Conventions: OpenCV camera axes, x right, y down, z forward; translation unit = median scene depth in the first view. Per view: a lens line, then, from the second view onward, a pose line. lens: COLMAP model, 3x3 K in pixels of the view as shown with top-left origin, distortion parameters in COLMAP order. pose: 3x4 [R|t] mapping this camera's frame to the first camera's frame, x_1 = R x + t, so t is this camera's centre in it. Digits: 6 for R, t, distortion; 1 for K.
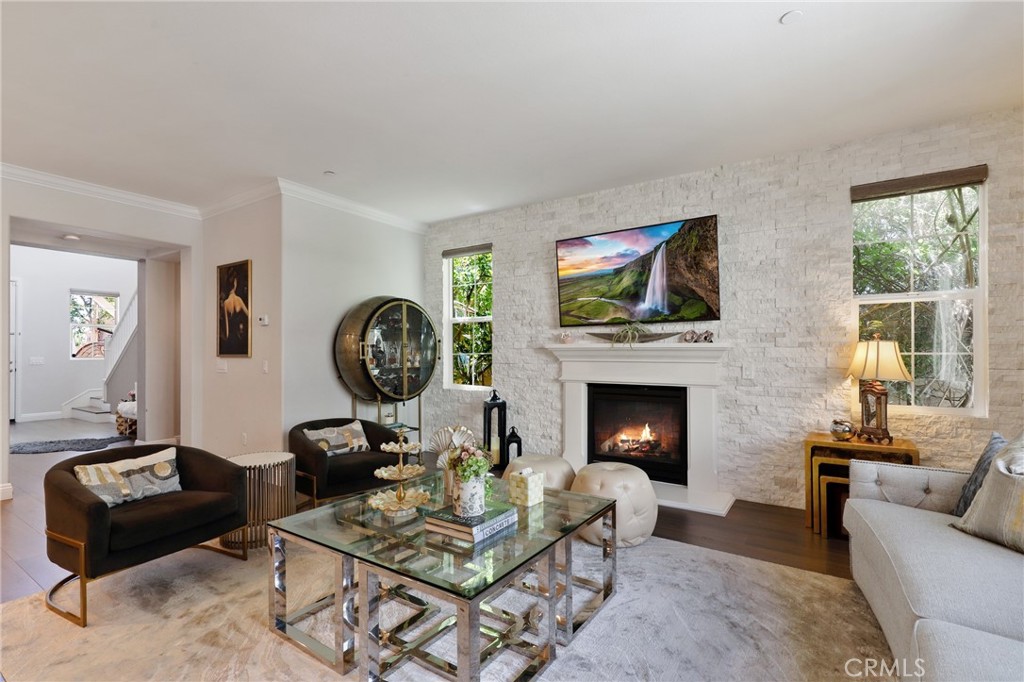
lens RADIAL K [[469.9, 0, 523.9], [0, 469.9, 356.7], [0, 0, 1]] dist [0.002542, -0.001765]
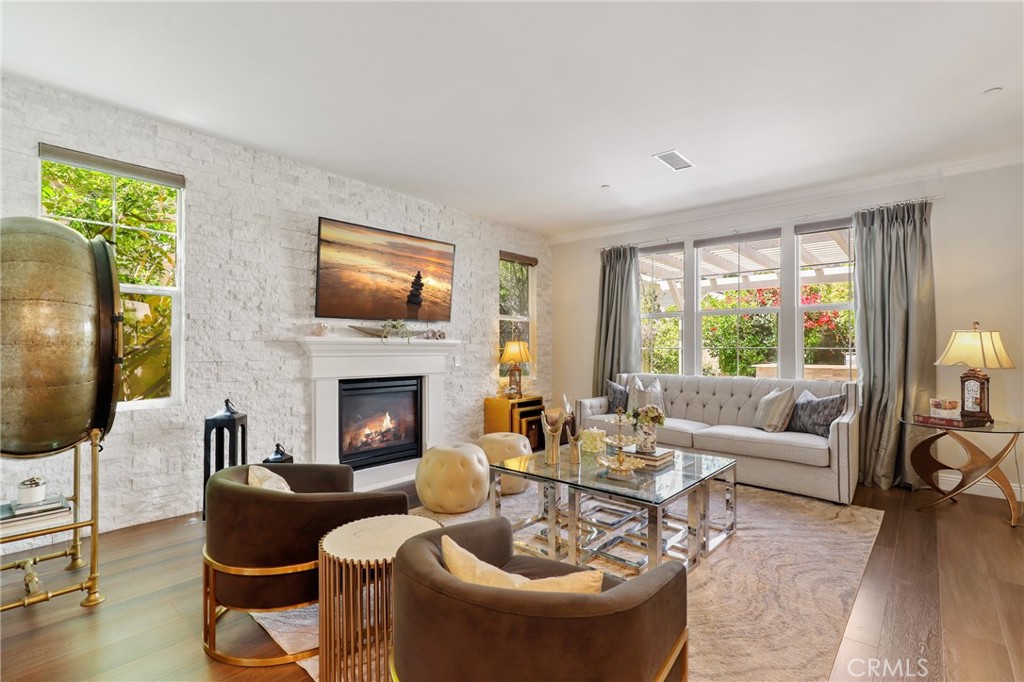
lens RADIAL K [[469.9, 0, 525.9], [0, 469.9, 345.9], [0, 0, 1]] dist [0.002542, -0.001765]
pose [[0.134564, 0.007018, 0.990880, -0.731806], [0.004342, 0.999961, -0.007672, -0.001692], [-0.990895, 0.005335, 0.134529, 0.511504]]
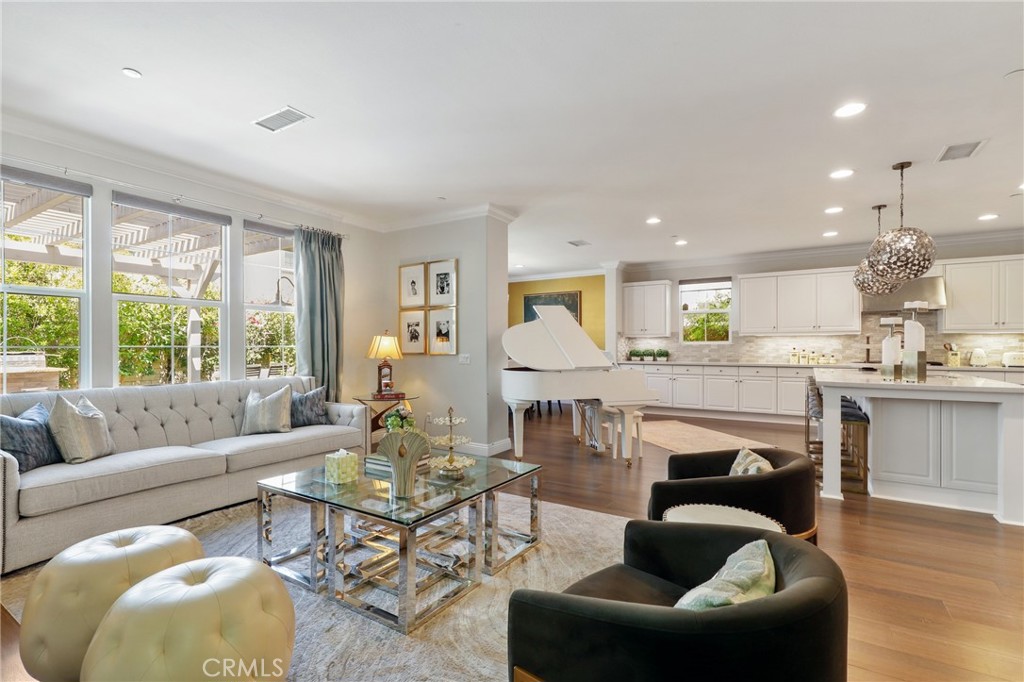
lens RADIAL K [[469.9, 0, 517.5], [0, 469.9, 345.8], [0, 0, 1]] dist [0.002542, -0.001765]
pose [[-0.999918, 0.000822, -0.012795, -0.197157], [0.000761, 0.999988, 0.004753, -0.008262], [0.012799, 0.004743, -0.999907, 1.066470]]
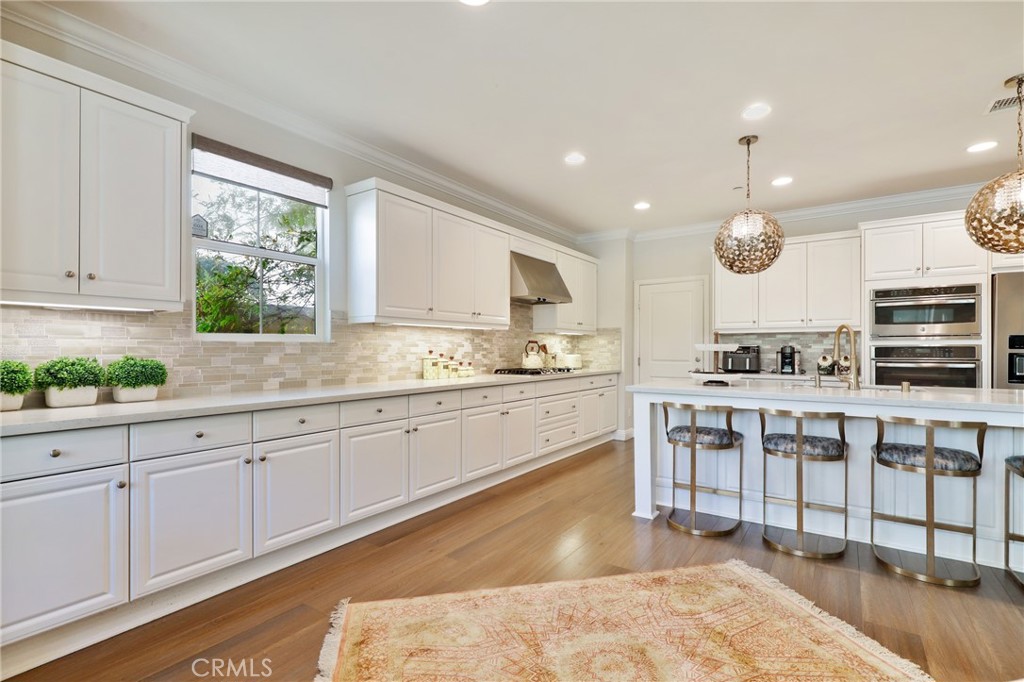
lens RADIAL K [[469.9, 0, 518.7], [0, 469.9, 349.6], [0, 0, 1]] dist [0.002542, -0.001765]
pose [[-0.043197, 0.002063, -0.999064, -0.310412], [-0.006893, 0.999973, 0.002363, 0.003066], [0.999043, 0.006989, -0.043181, -0.406123]]
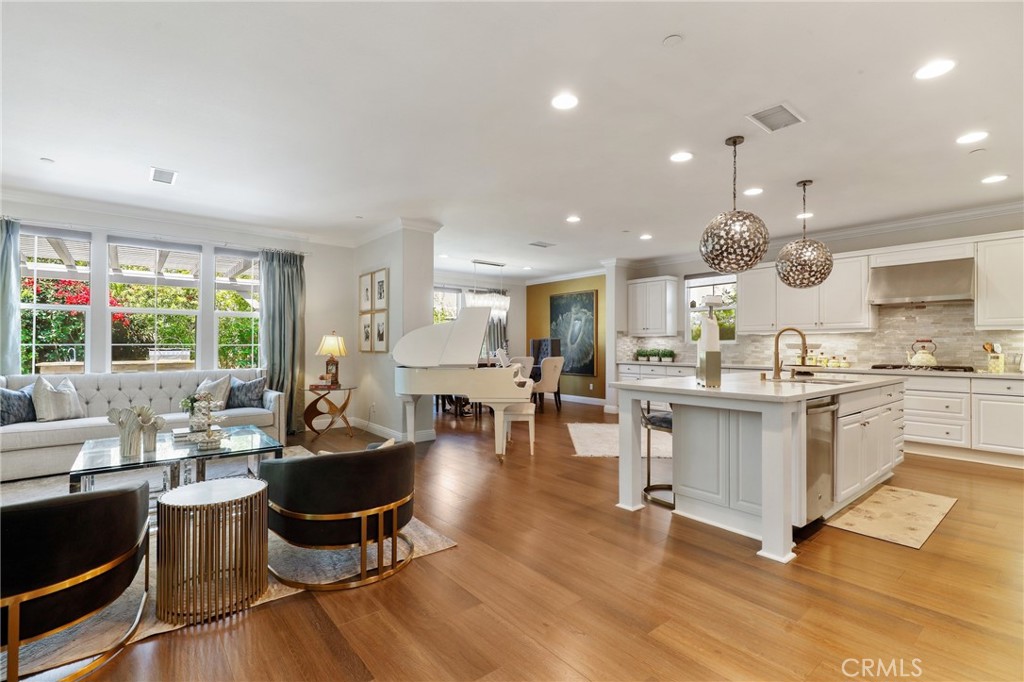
lens RADIAL K [[469.9, 0, 522.6], [0, 469.9, 340.4], [0, 0, 1]] dist [0.002542, -0.001765]
pose [[-0.953844, 0.001544, 0.300300, -0.824899], [-0.000483, 0.999978, -0.006678, -0.006025], [-0.300303, -0.006515, -0.953822, 1.039007]]
